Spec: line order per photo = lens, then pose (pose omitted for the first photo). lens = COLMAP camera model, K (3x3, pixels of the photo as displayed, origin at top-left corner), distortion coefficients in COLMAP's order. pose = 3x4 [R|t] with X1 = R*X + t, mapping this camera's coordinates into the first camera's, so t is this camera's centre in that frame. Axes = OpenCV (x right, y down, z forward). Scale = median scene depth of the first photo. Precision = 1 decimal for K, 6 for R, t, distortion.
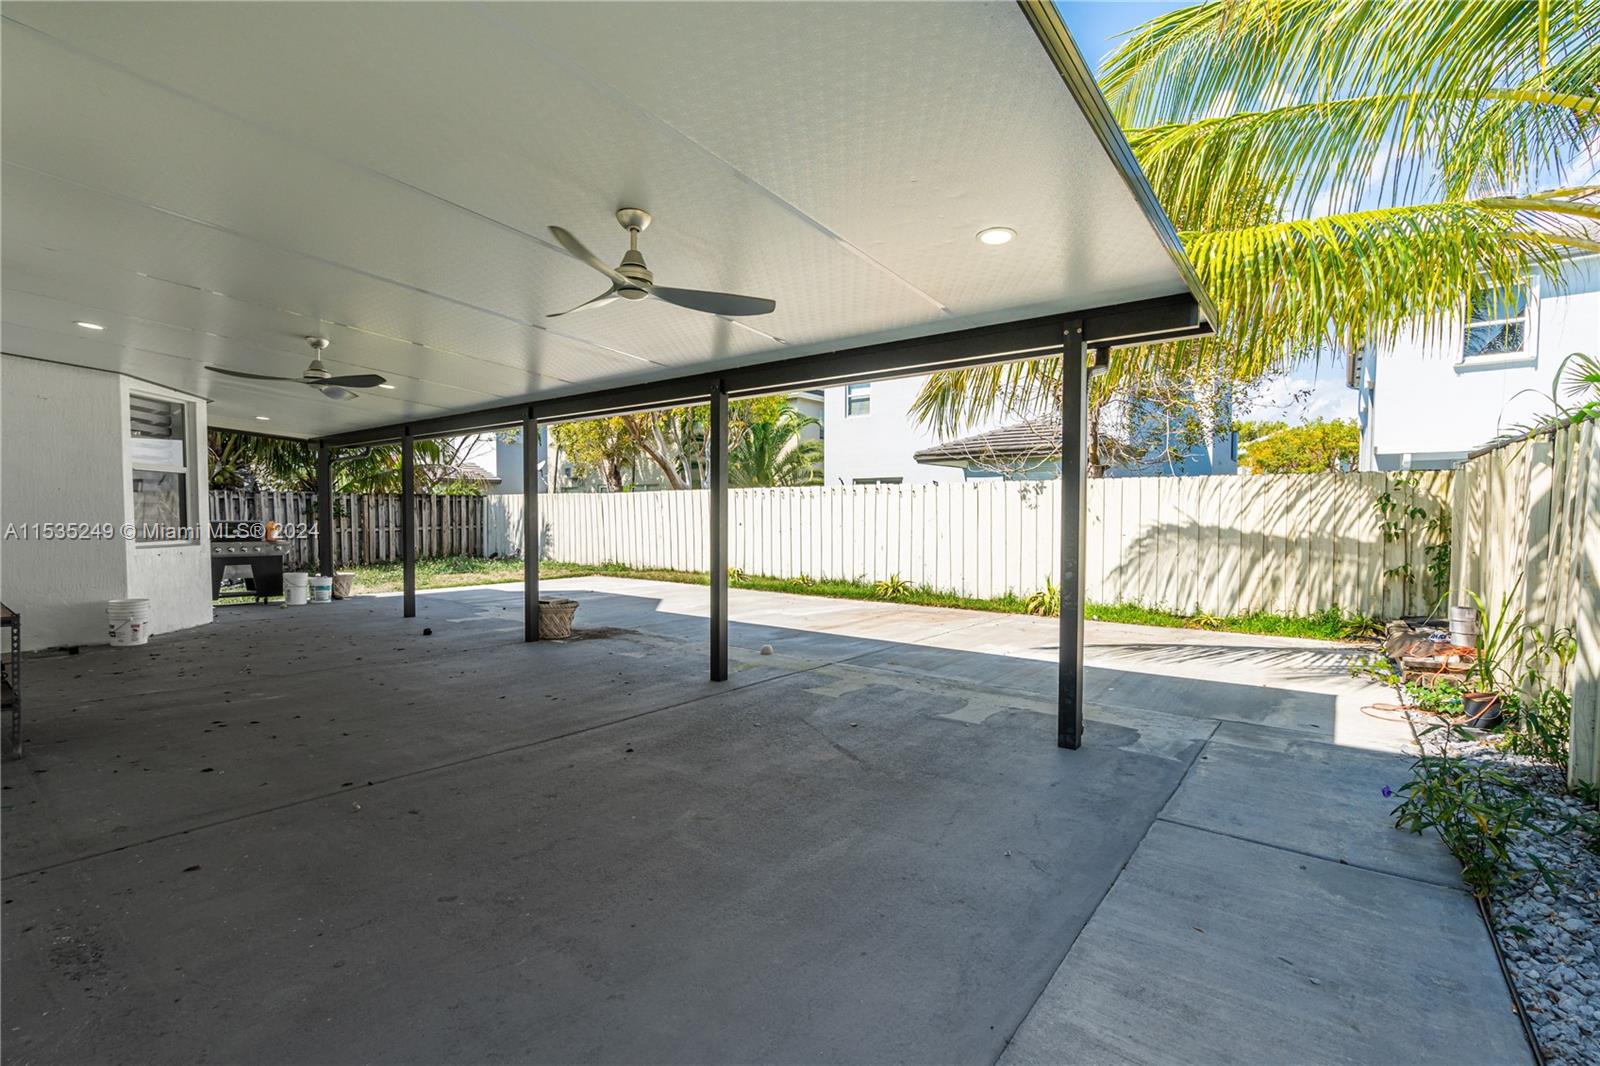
lens RADIAL K [[722.0, 0, 803.6], [0, 722.0, 536.1], [0, 0, 1]] dist [-0.012310, 0.002344]
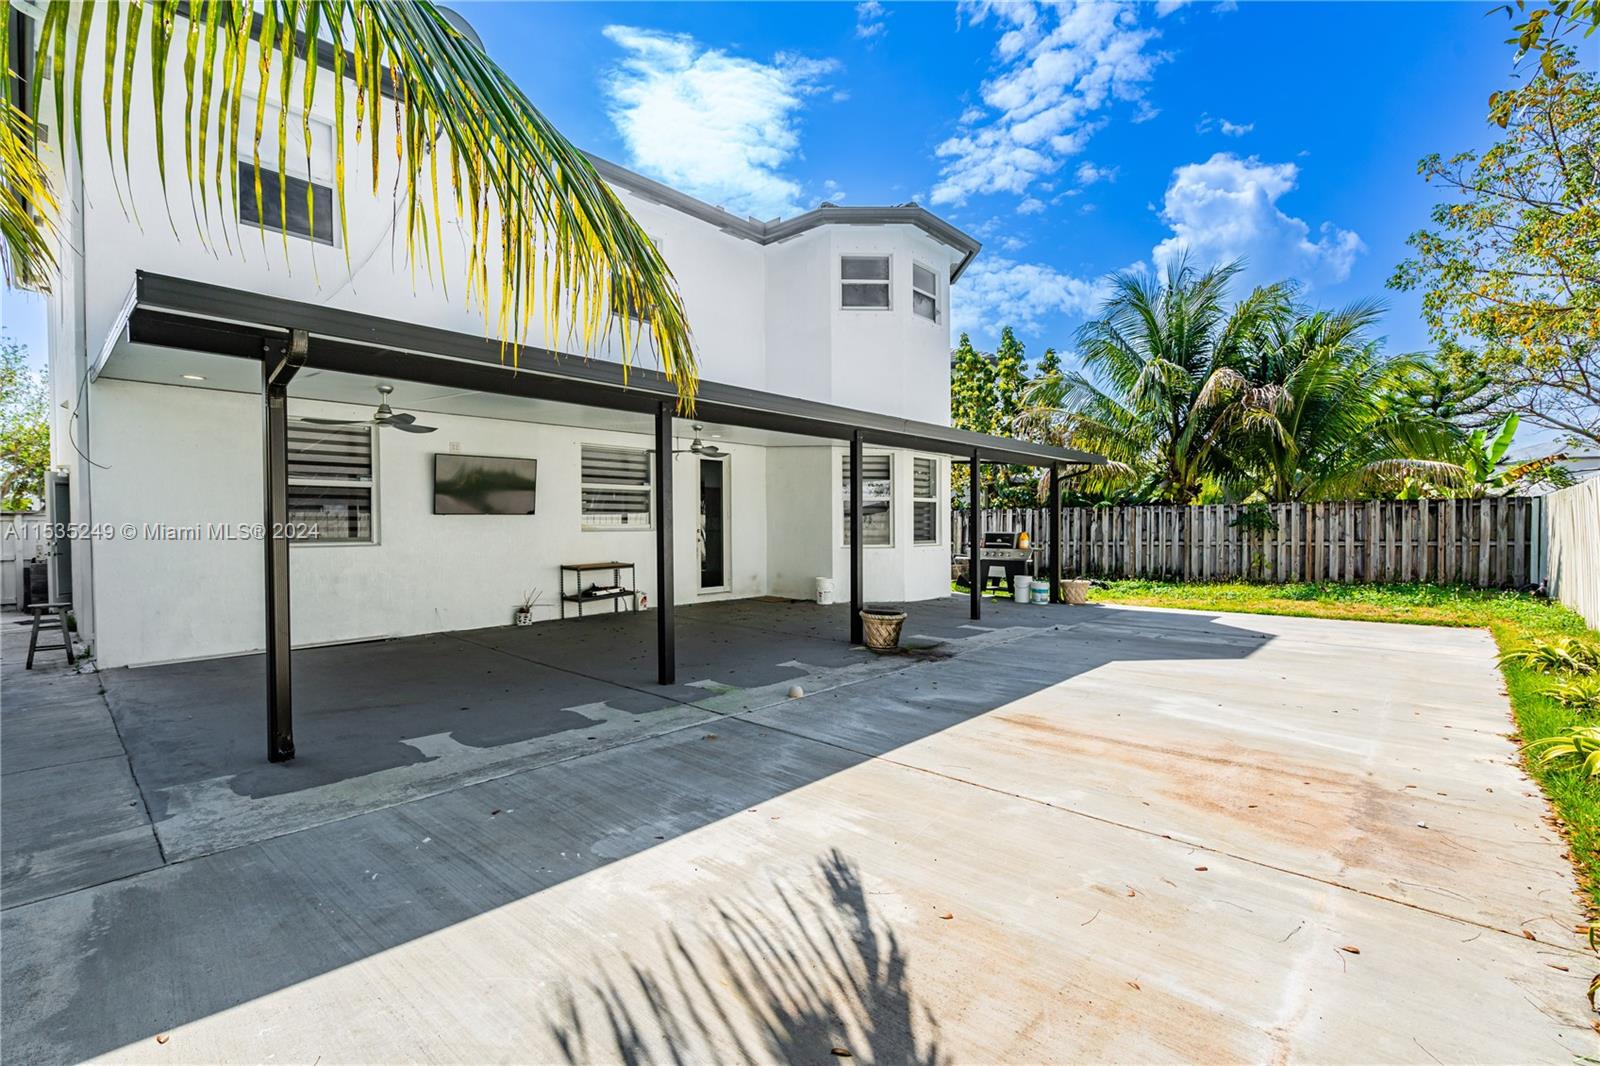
lens RADIAL K [[722.0, 0, 791.5], [0, 722.0, 539.7], [0, 0, 1]] dist [-0.012310, 0.002344]
pose [[-0.106121, 0.014971, -0.994241, 1.154669], [-0.025688, 0.999512, 0.017792, -0.045562], [0.994021, 0.027428, -0.105685, 1.624870]]
